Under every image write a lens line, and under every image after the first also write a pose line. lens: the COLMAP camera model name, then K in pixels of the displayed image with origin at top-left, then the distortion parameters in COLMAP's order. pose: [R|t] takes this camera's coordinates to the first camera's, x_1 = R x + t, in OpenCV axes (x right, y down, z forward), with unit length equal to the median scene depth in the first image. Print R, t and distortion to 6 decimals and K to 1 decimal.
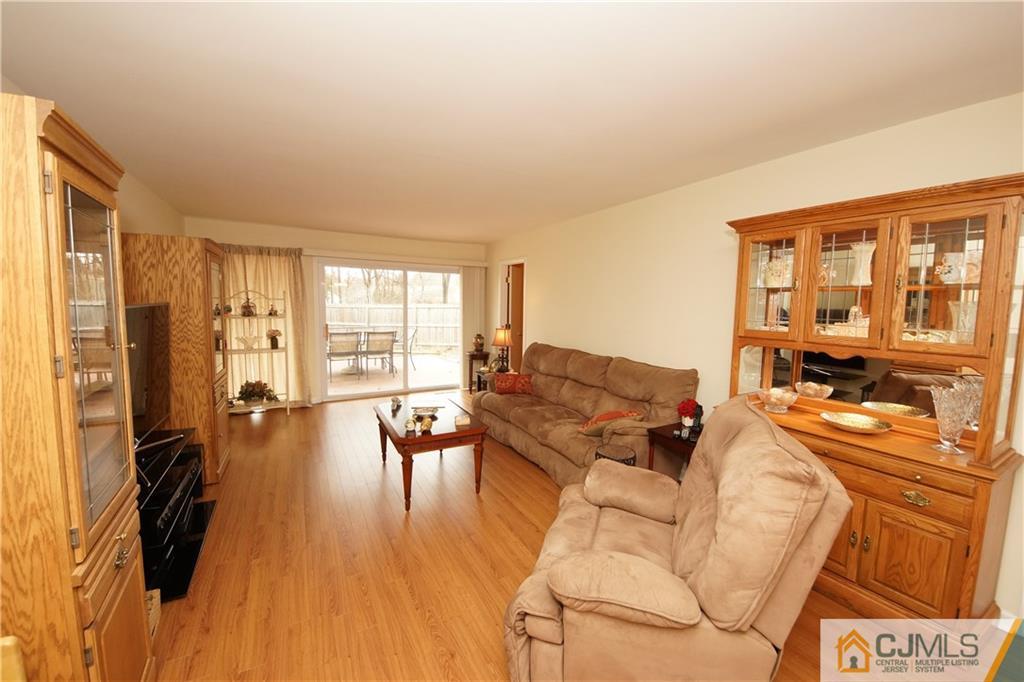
lens RADIAL K [[413.9, 0, 518.3], [0, 413.9, 338.4], [0, 0, 1]] dist [-0.003027, -0.000186]
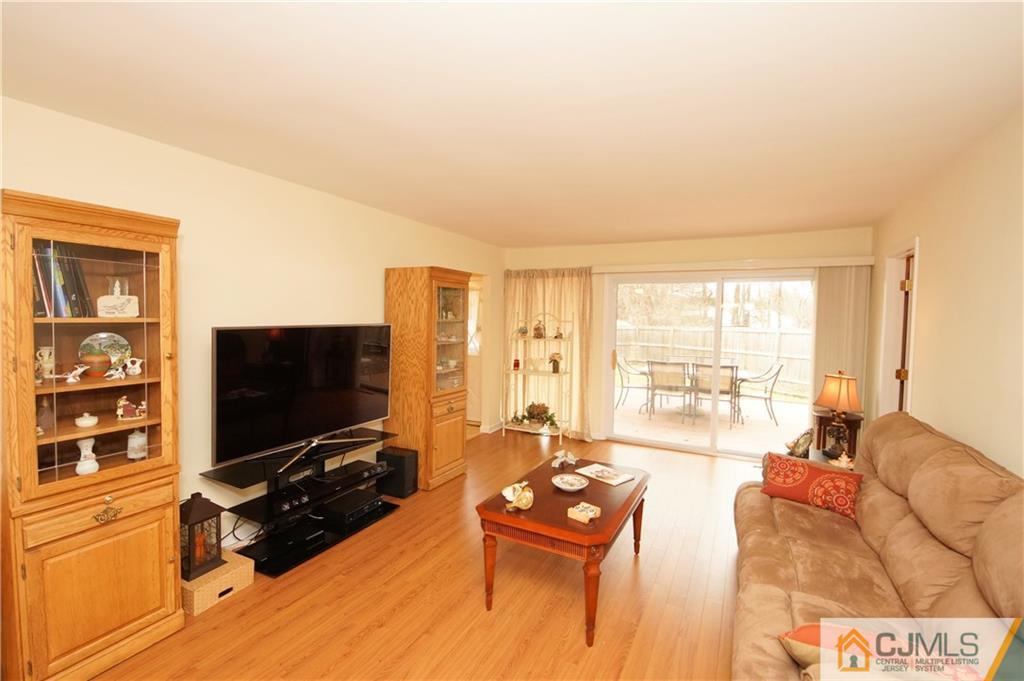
lens RADIAL K [[453.5, 0, 518.4], [0, 453.5, 337.6], [0, 0, 1]] dist [0.003922, 0.000019]
pose [[0.525273, 0.027809, -0.850479, 0.258823], [-0.081092, 0.996553, -0.017499, -0.030863], [0.847061, 0.078159, 0.525717, 0.360697]]
